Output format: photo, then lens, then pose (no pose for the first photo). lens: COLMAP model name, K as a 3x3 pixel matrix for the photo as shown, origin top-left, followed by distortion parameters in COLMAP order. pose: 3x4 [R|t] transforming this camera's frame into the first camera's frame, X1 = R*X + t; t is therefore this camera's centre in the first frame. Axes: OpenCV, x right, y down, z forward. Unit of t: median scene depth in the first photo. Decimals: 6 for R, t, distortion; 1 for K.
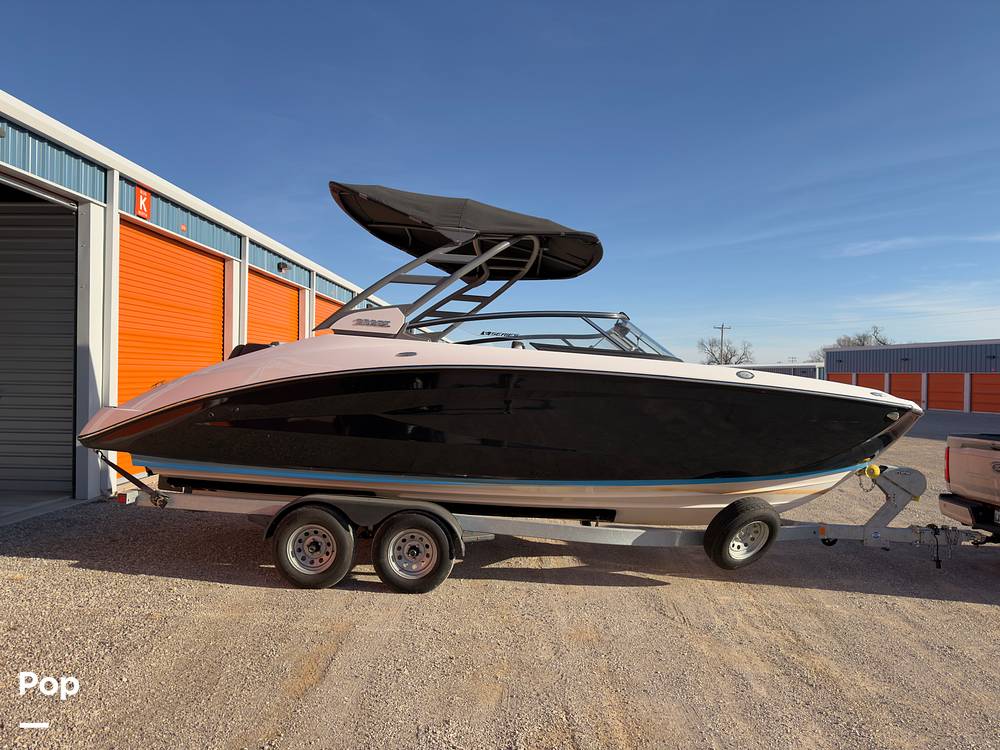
lens RADIAL K [[701.5, 0, 496.2], [0, 701.5, 368.9], [0, 0, 1]] dist [0.155972, -0.217017]
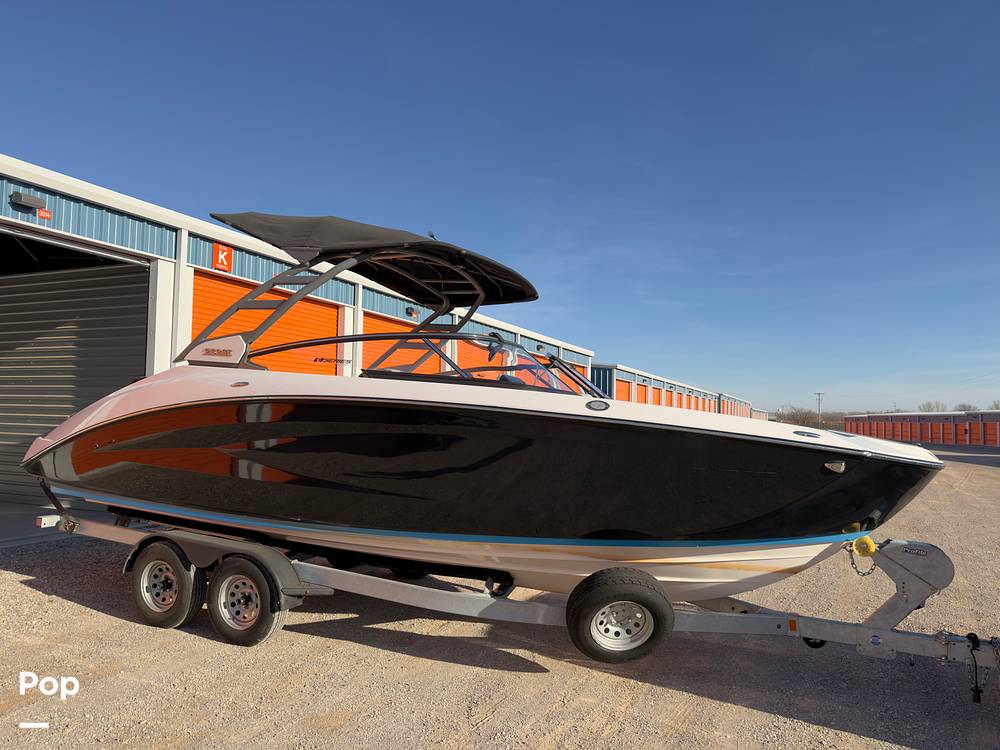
lens RADIAL K [[710.2, 0, 500.0], [0, 710.2, 375.0], [0, 0, 1]] dist [0.088972, -0.110199]
pose [[0.925310, -0.018994, -0.378736, 0.490418], [-0.001502, 0.998553, -0.053747, 0.015412], [0.379209, 0.050301, 0.923943, 0.223891]]
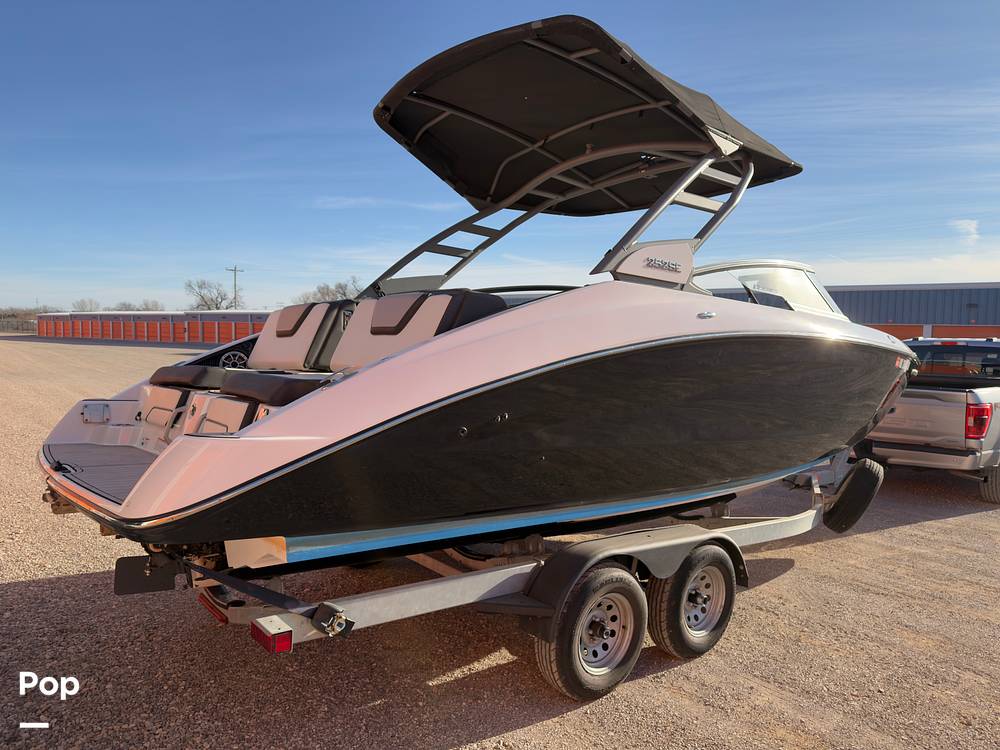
lens RADIAL K [[701.5, 0, 496.2], [0, 701.5, 368.9], [0, 0, 1]] dist [0.155972, -0.217017]
pose [[0.739780, -0.042227, 0.671523, -0.650601], [-0.011023, 0.997134, 0.074846, -0.016108], [-0.672759, -0.062772, 0.737194, 0.558746]]
